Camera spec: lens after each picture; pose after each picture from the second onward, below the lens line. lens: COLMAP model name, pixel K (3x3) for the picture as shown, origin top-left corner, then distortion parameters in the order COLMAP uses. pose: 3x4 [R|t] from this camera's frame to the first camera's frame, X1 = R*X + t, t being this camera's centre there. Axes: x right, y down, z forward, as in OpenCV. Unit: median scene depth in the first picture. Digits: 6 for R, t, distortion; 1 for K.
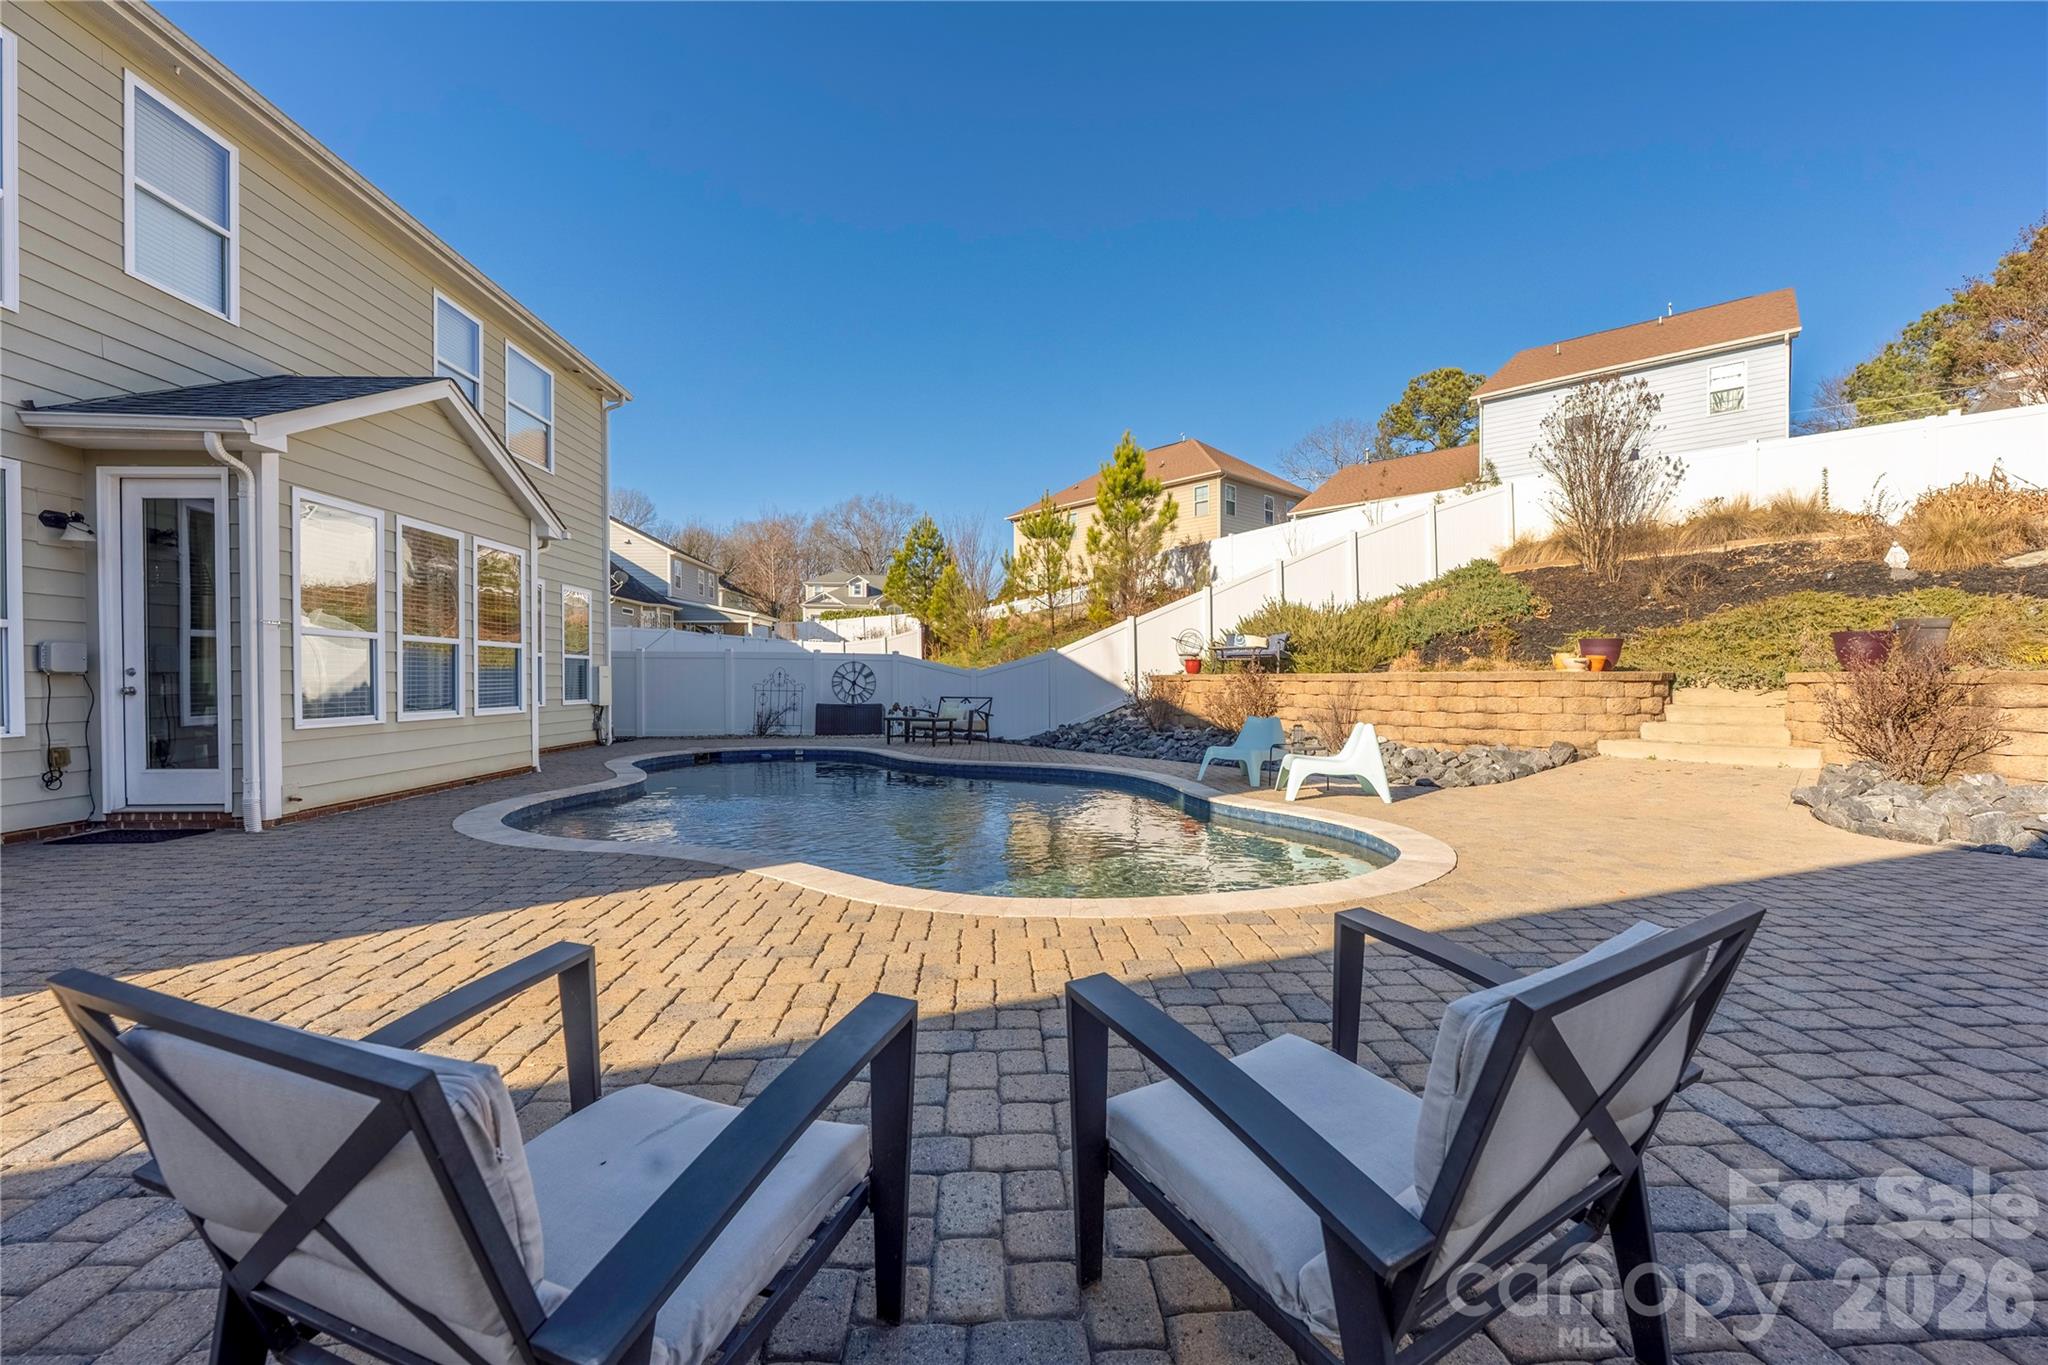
lens RADIAL K [[811.8, 0, 1025.8], [0, 811.8, 688.3], [0, 0, 1]] dist [0.001874, 0.000033]
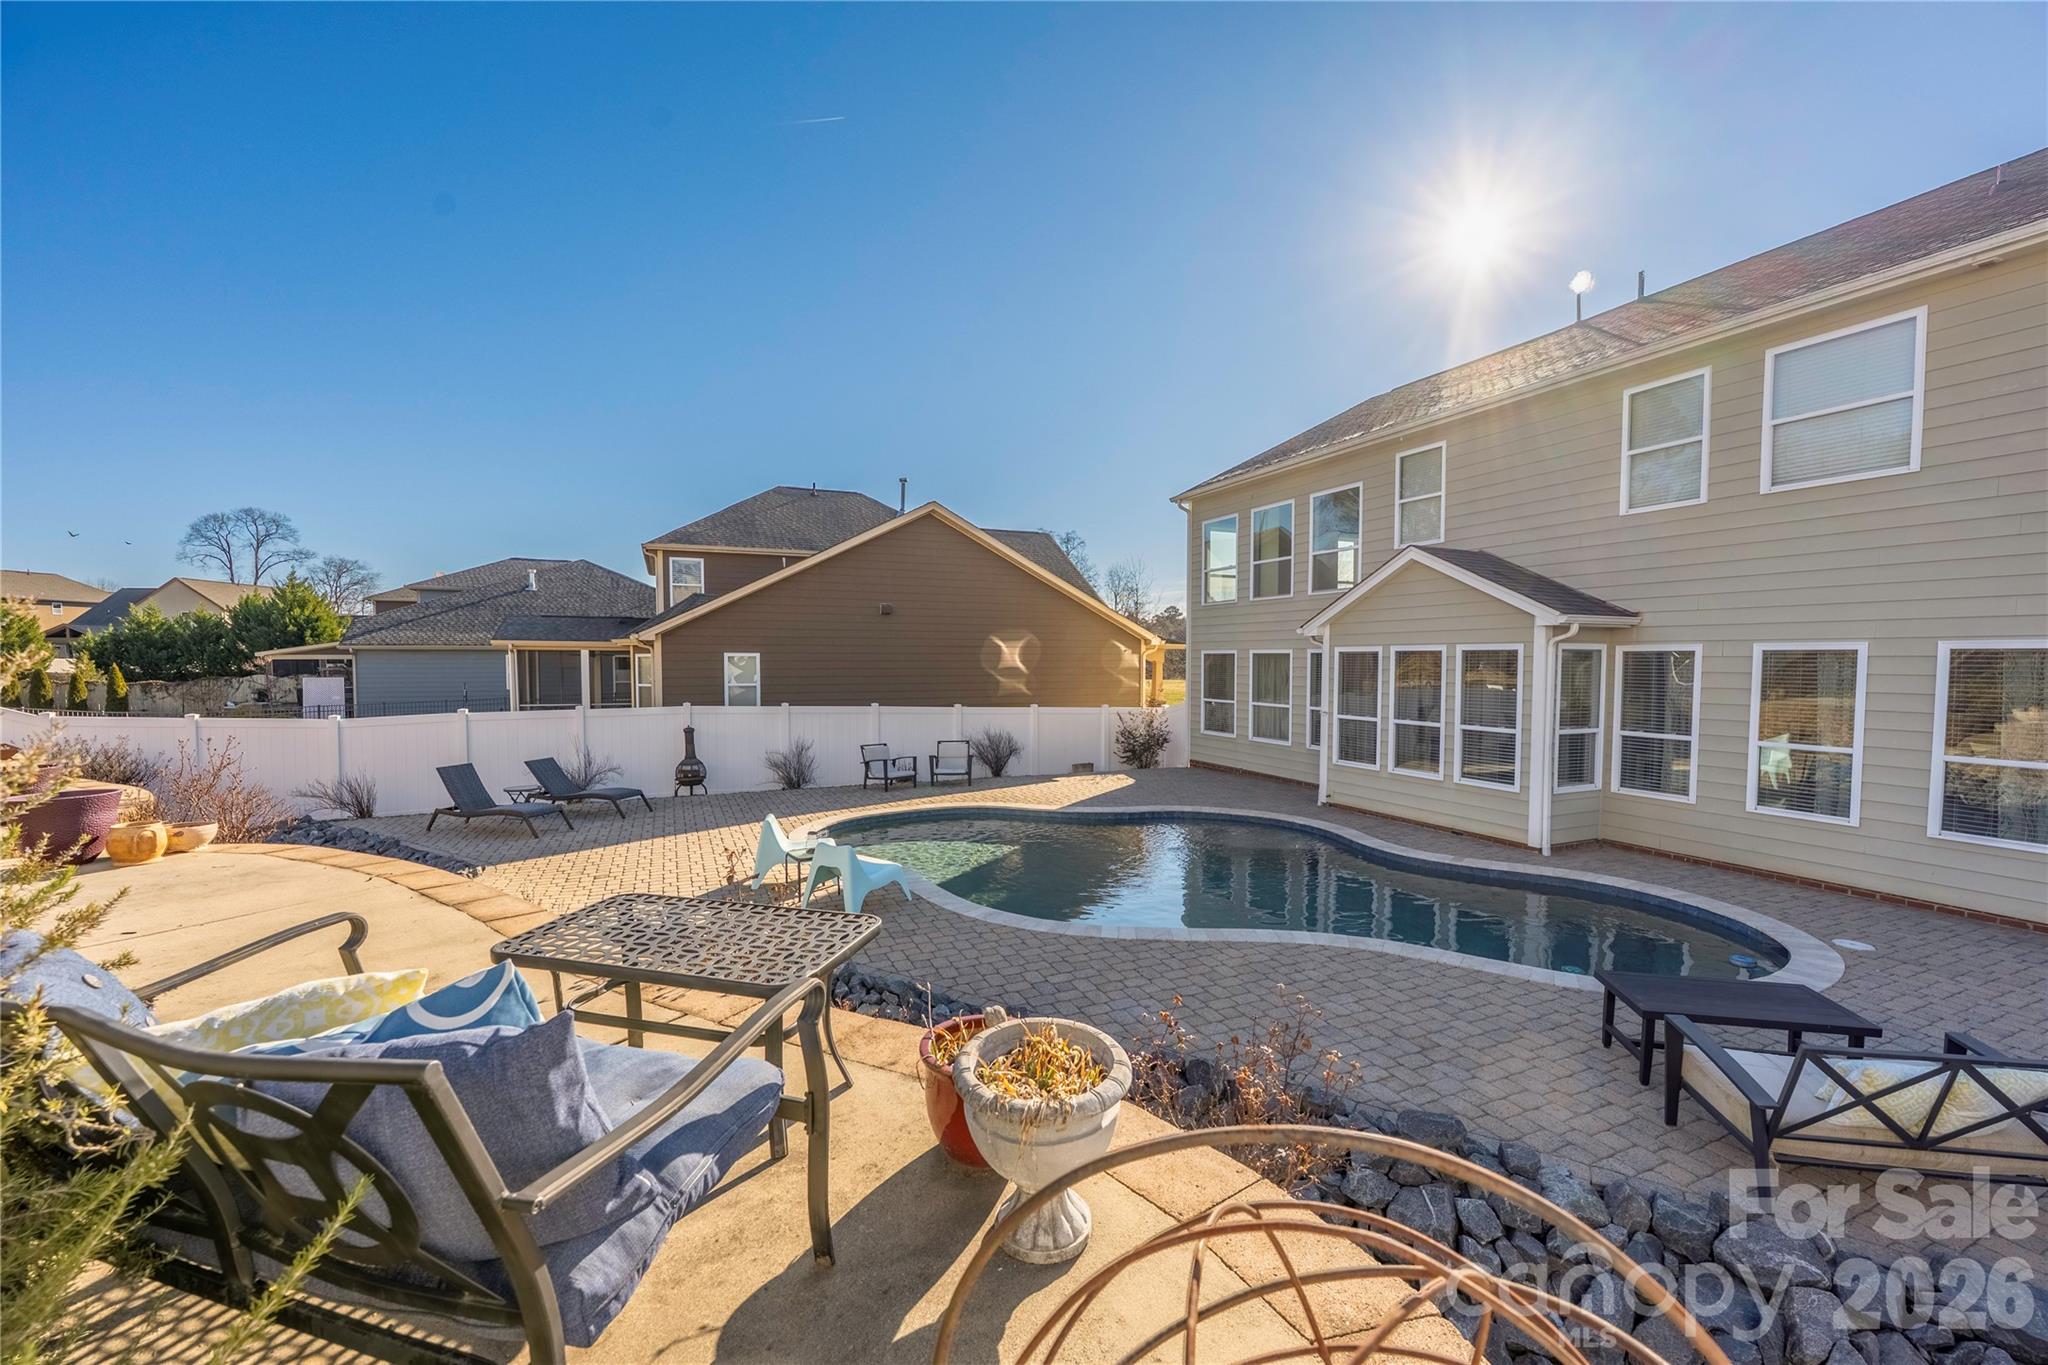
lens RADIAL K [[811.8, 0, 1025.8], [0, 811.8, 688.3], [0, 0, 1]] dist [0.001874, 0.000033]
pose [[-0.931850, 0.012215, -0.362638, 0.458273], [-0.004987, 0.998908, 0.046463, -0.186260], [0.362809, 0.045105, -0.930771, 2.096857]]
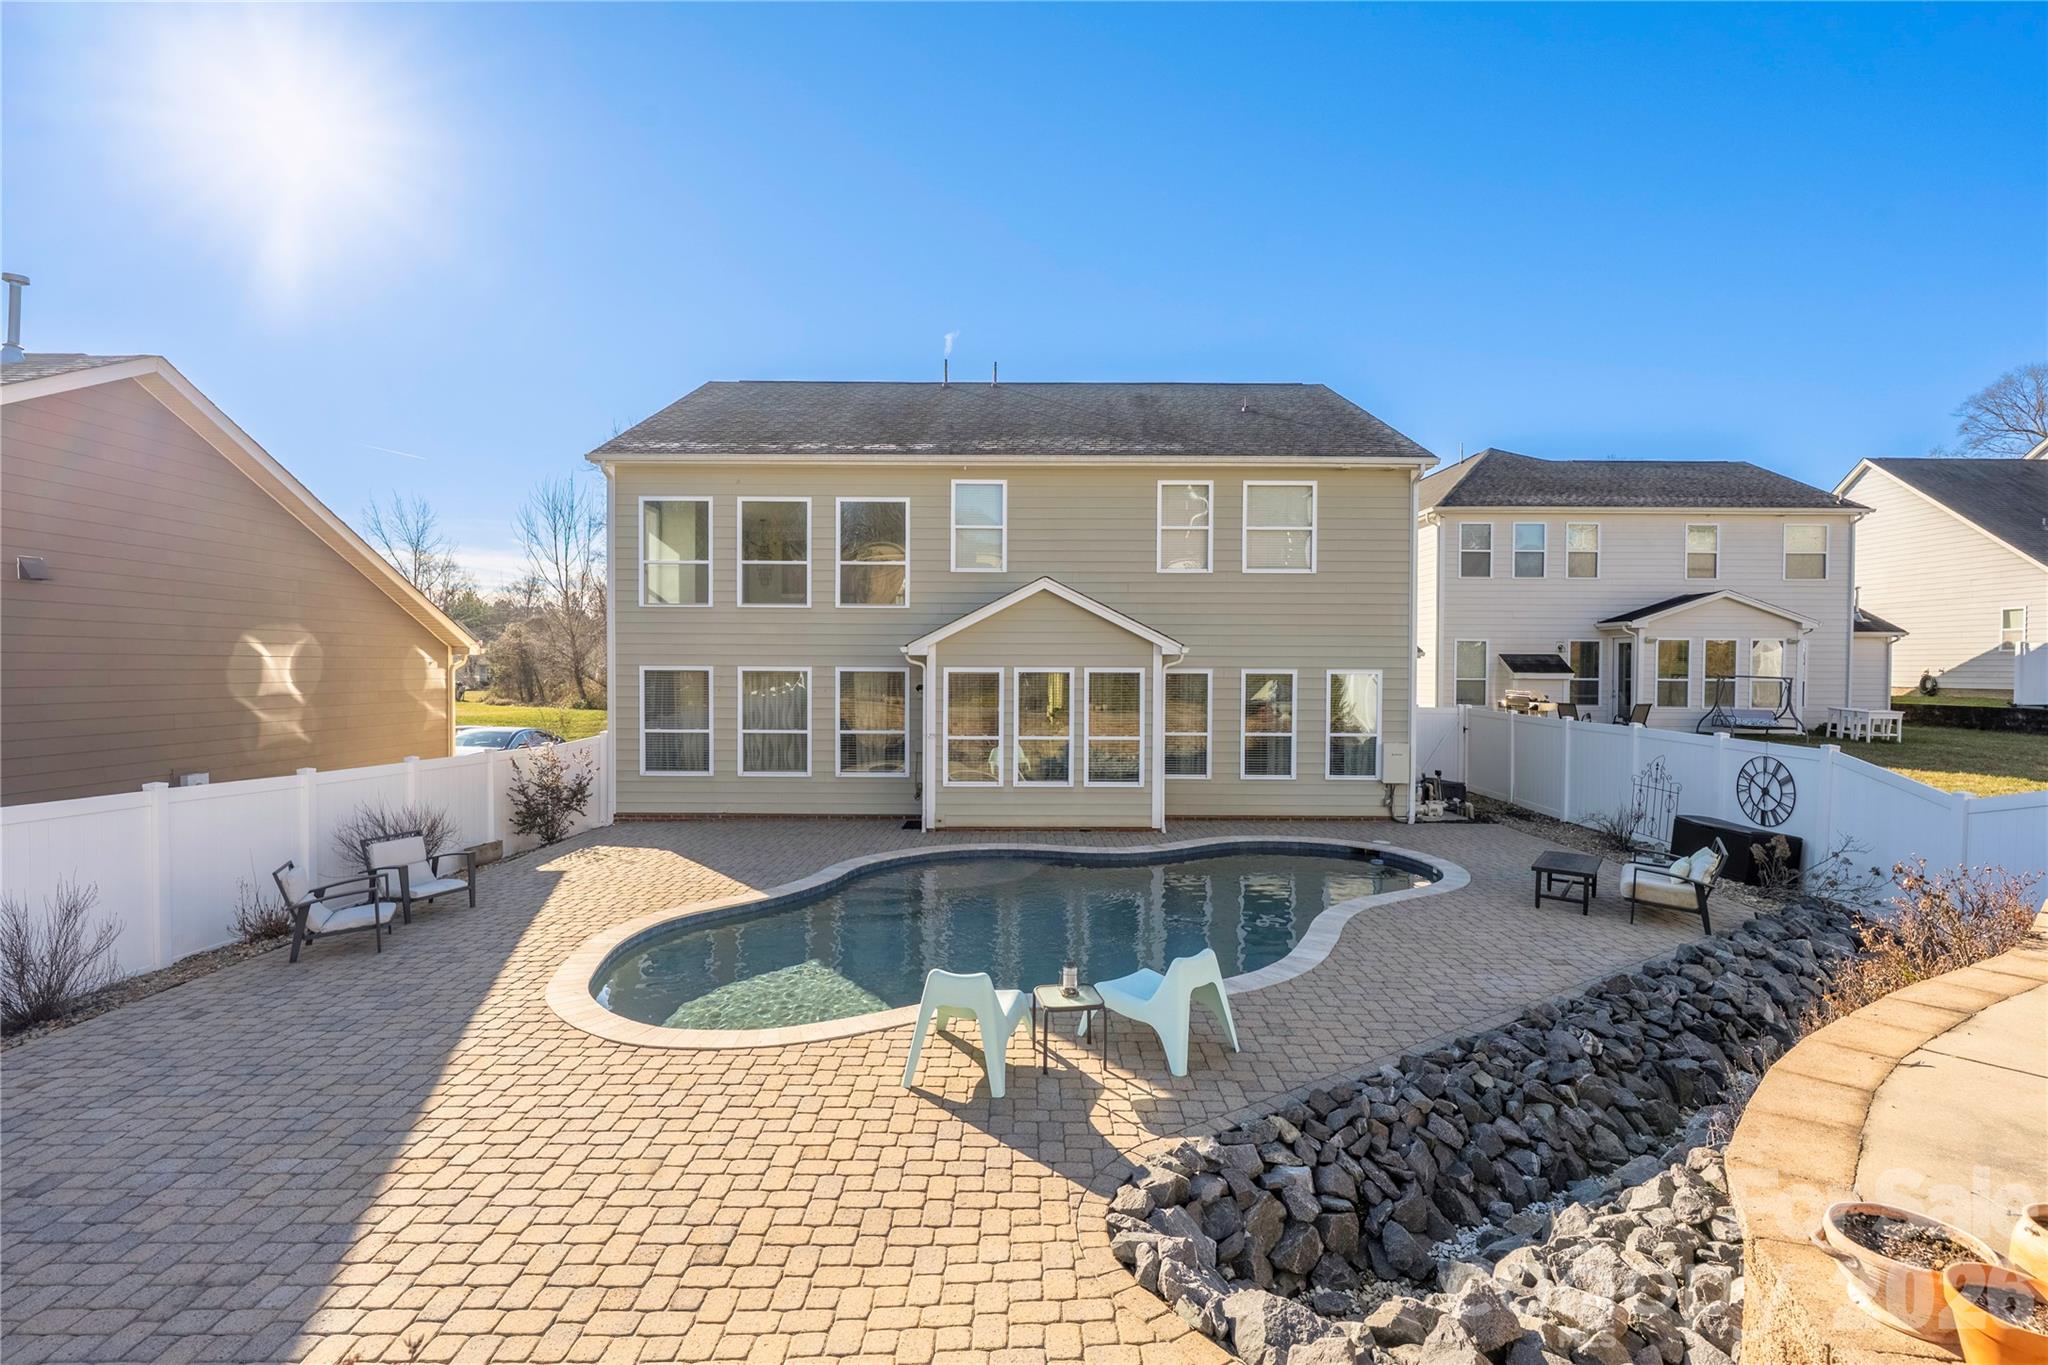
lens RADIAL K [[933.2, 0, 1029.5], [0, 933.2, 678.6], [0, 0, 1]] dist [-0.000849, 0.000980]
pose [[-0.041937, 0.013009, -0.999036, 1.117304], [-0.015397, 0.999788, 0.013665, -0.201296], [0.999002, 0.015956, -0.041728, 1.038848]]
